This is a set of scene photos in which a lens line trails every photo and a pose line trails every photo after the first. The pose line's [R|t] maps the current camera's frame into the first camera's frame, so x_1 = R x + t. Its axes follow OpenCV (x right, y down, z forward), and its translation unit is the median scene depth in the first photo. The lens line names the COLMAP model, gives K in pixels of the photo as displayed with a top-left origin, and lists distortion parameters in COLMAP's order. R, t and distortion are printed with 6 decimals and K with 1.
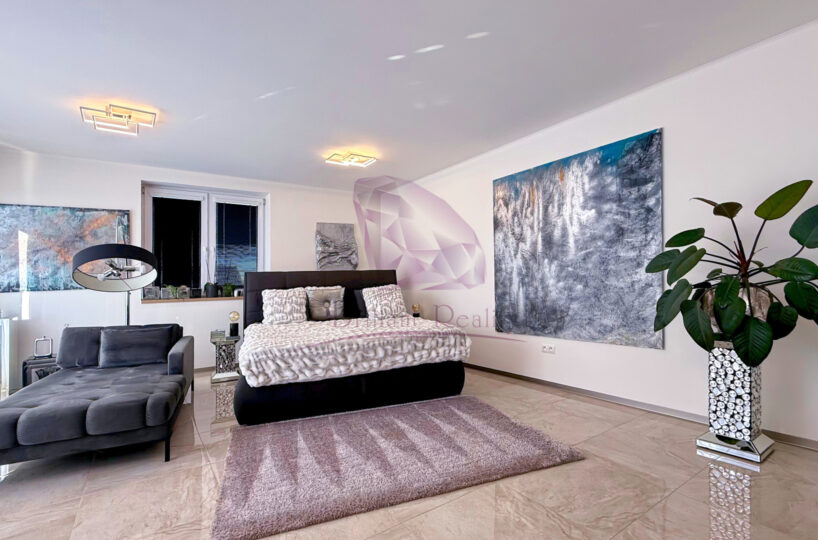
lens RADIAL K [[387.3, 0, 415.6], [0, 387.3, 287.9], [0, 0, 1]] dist [-0.000780, -0.000094]
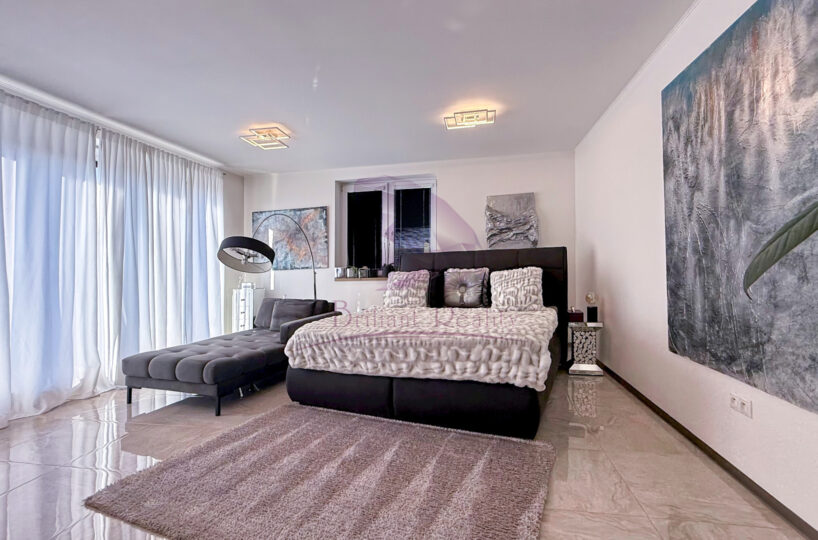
lens RADIAL K [[390.6, 0, 408.0], [0, 390.6, 262.5], [0, 0, 1]] dist [-0.001587, -0.000292]
pose [[0.697868, -0.000439, -0.716226, 0.442994], [-0.003950, 0.999982, -0.004461, -0.018294], [0.716215, 0.005942, 0.697854, 0.395664]]
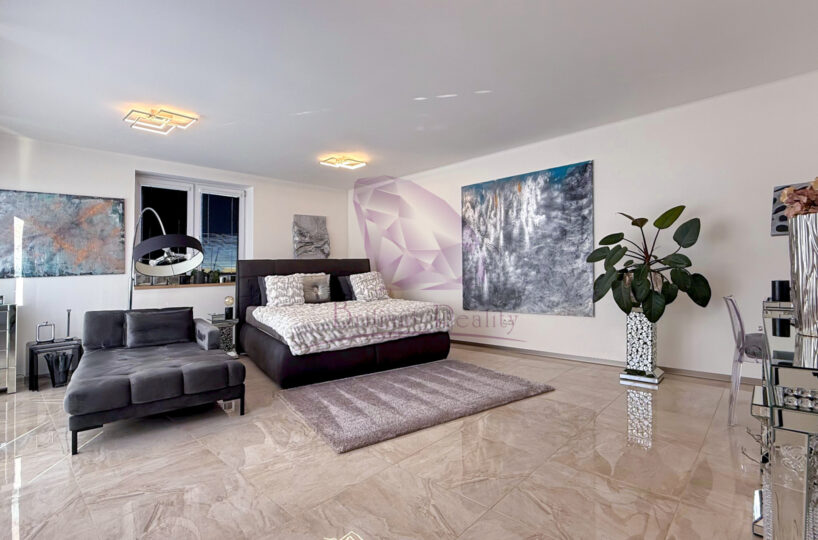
lens RADIAL K [[385.0, 0, 413.0], [0, 385.0, 275.9], [0, 0, 1]] dist [-0.004111, -0.000717]
pose [[0.978548, -0.000764, 0.206017, -0.252282], [0.001368, 0.999995, -0.002790, 0.010606], [-0.206014, 0.003012, 0.978544, -0.201972]]
